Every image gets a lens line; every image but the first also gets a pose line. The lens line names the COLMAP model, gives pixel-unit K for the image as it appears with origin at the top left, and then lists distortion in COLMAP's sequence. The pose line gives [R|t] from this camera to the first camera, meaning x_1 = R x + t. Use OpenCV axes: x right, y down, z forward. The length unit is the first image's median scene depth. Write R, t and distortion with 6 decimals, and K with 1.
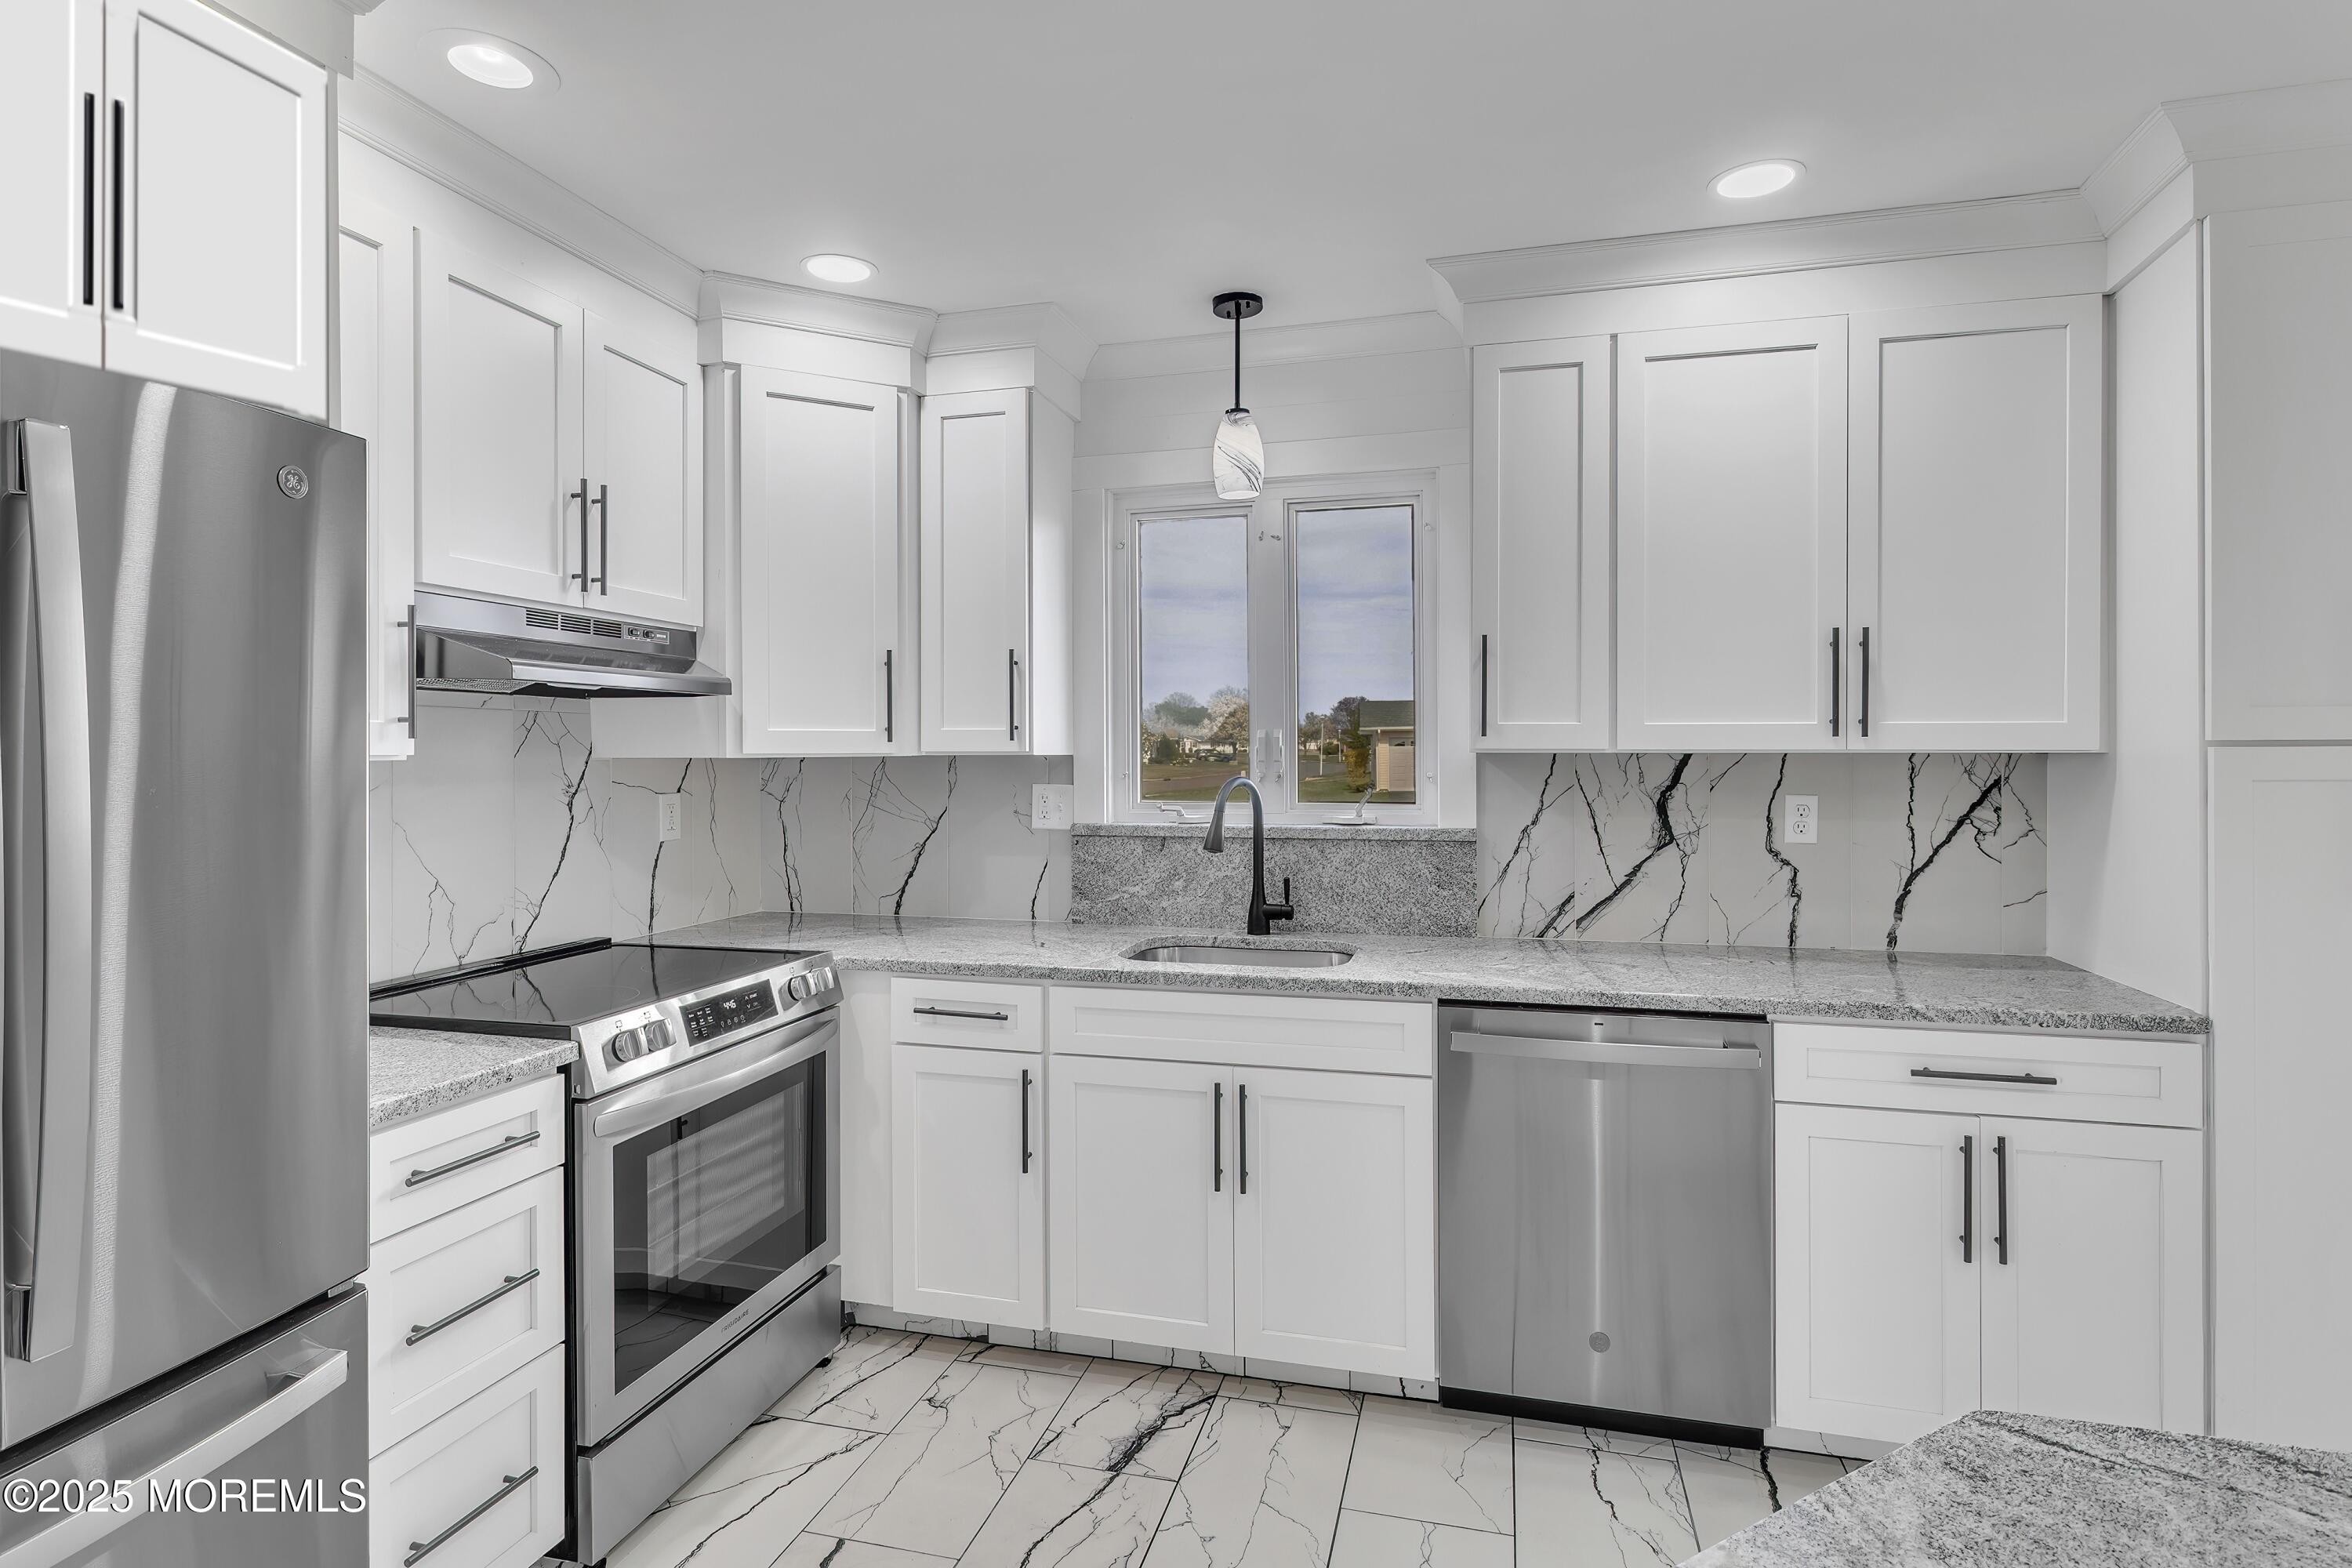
lens RADIAL K [[1168.2, 0, 1176.0], [0, 1168.2, 784.0], [0, 0, 1]] dist [-0.002561, -0.000280]
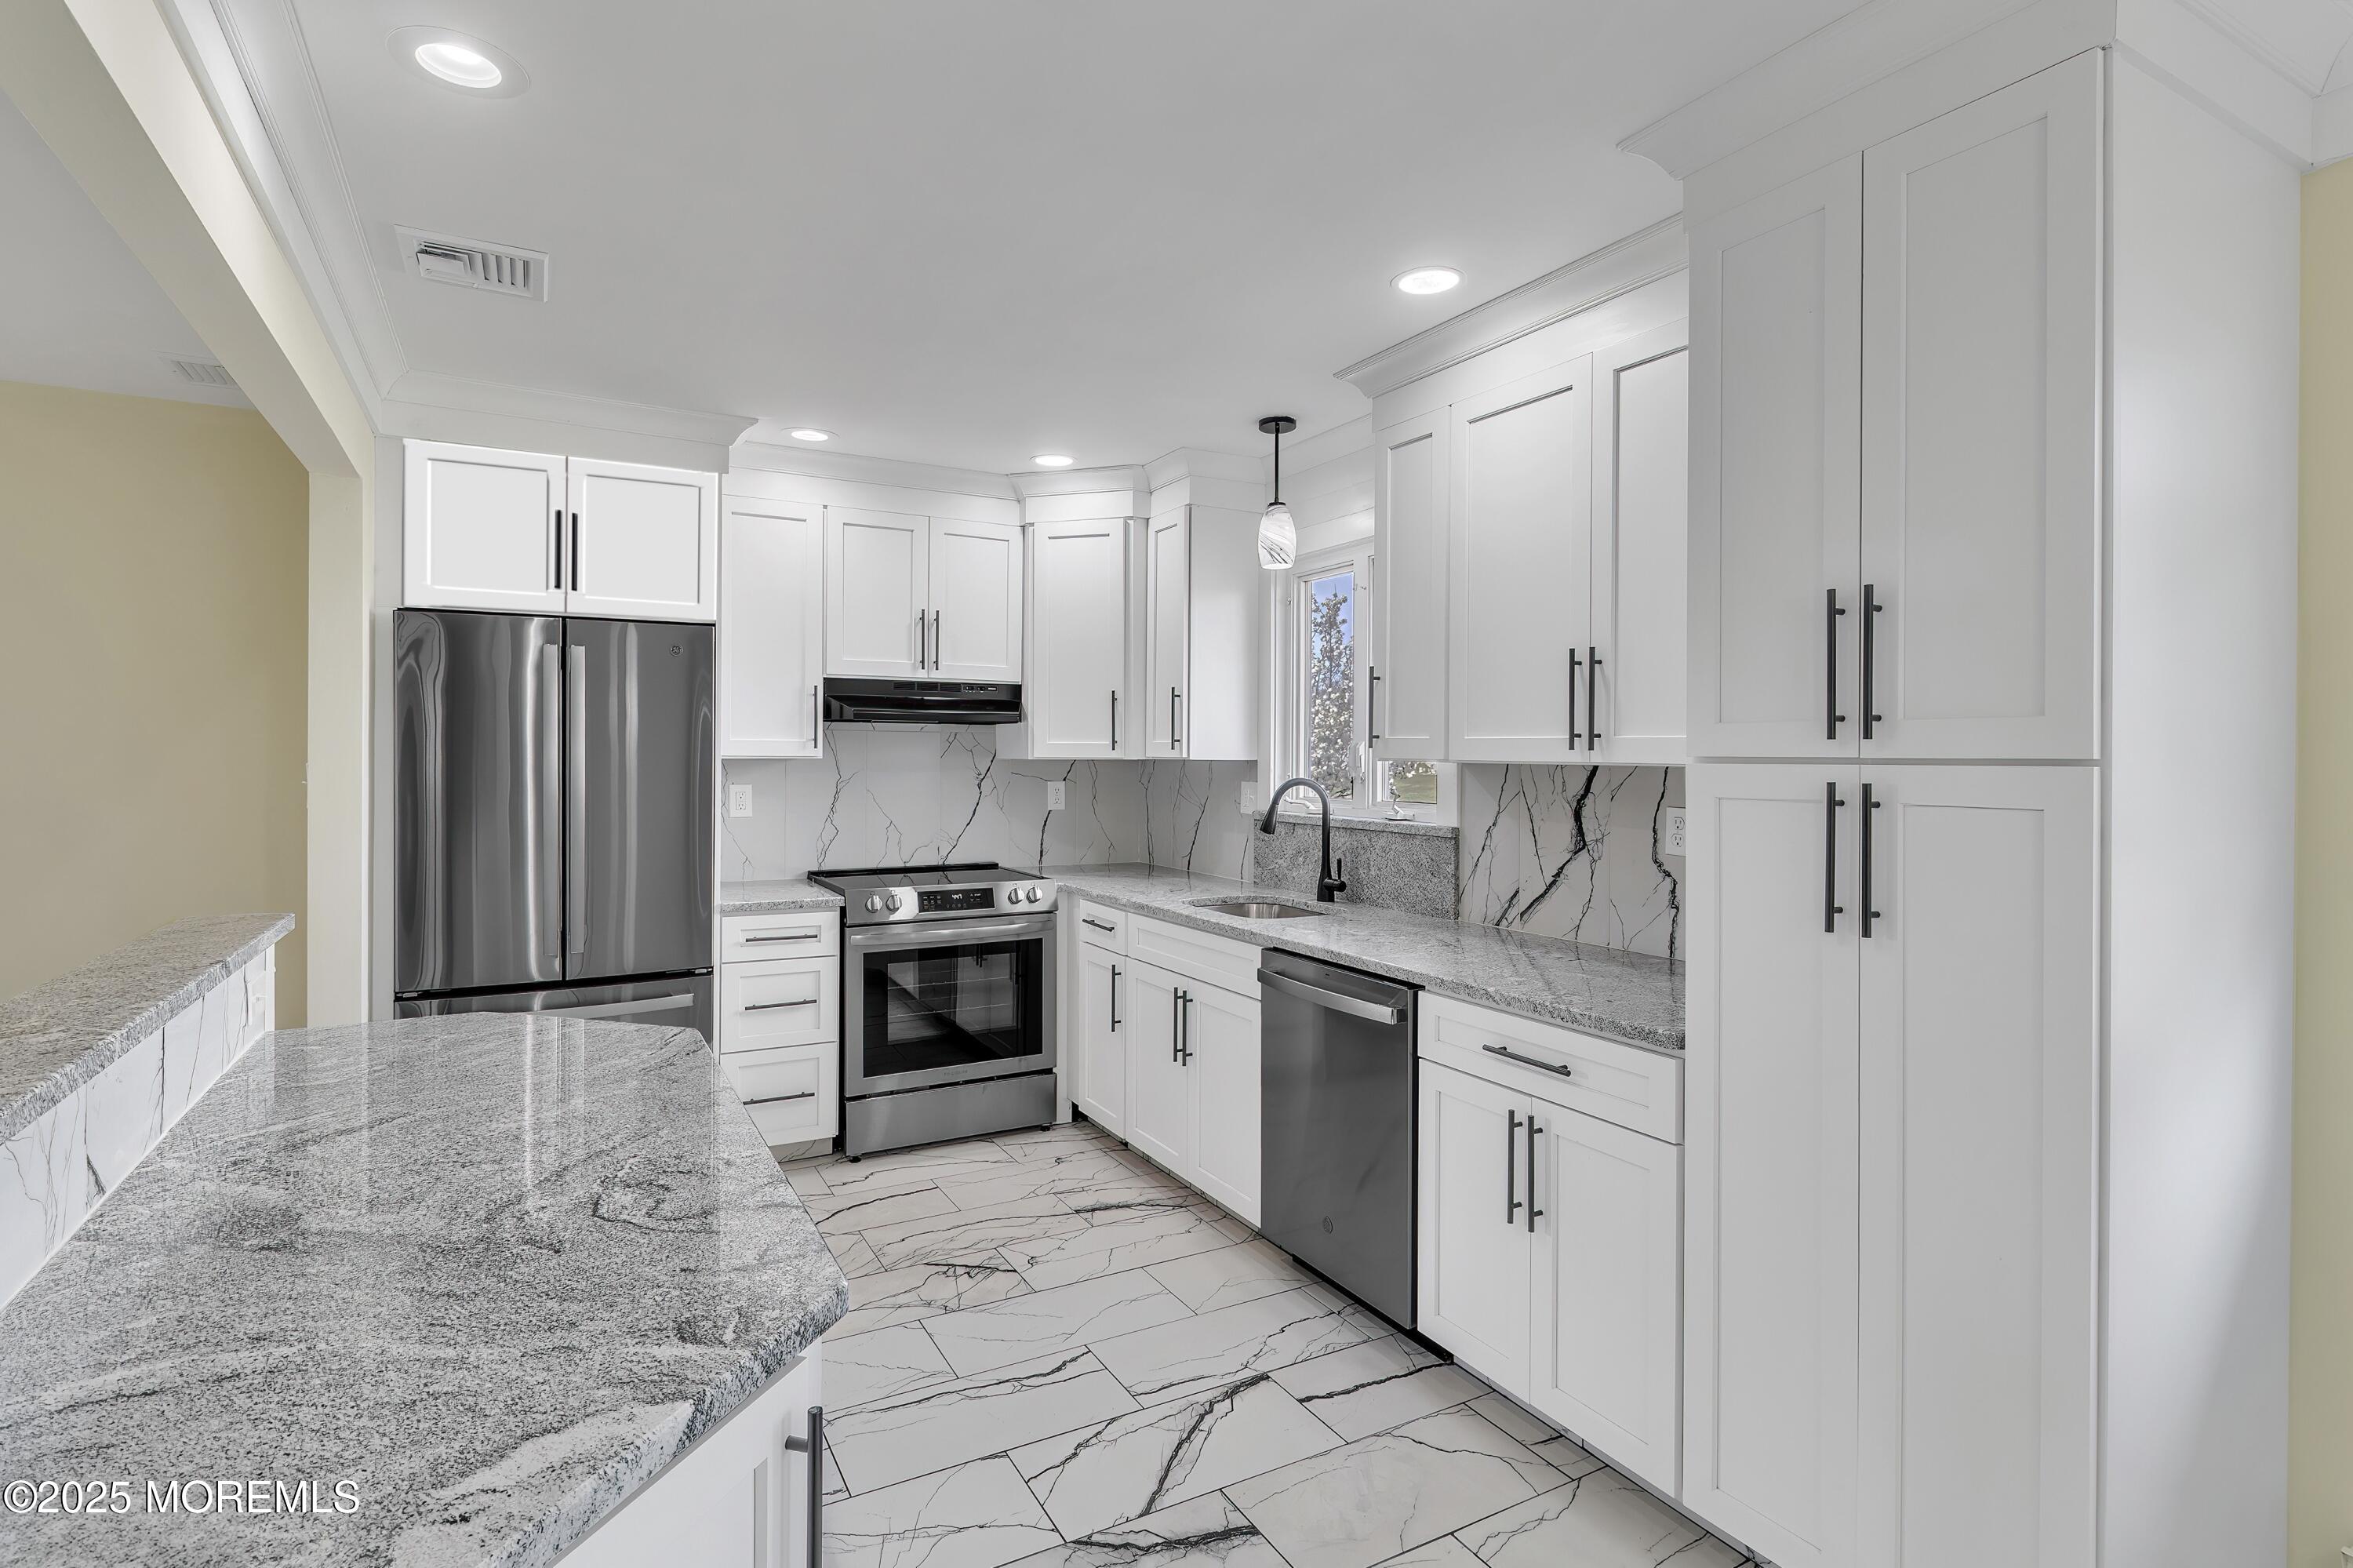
lens RADIAL K [[1141.0, 0, 1178.0], [0, 1141.0, 794.7], [0, 0, 1]] dist [0.001569, -0.000356]
pose [[0.702811, 0.032441, -0.710637, 0.910501], [-0.026672, 0.999459, 0.019247, -0.008744], [0.710877, 0.005427, 0.703296, 0.003332]]
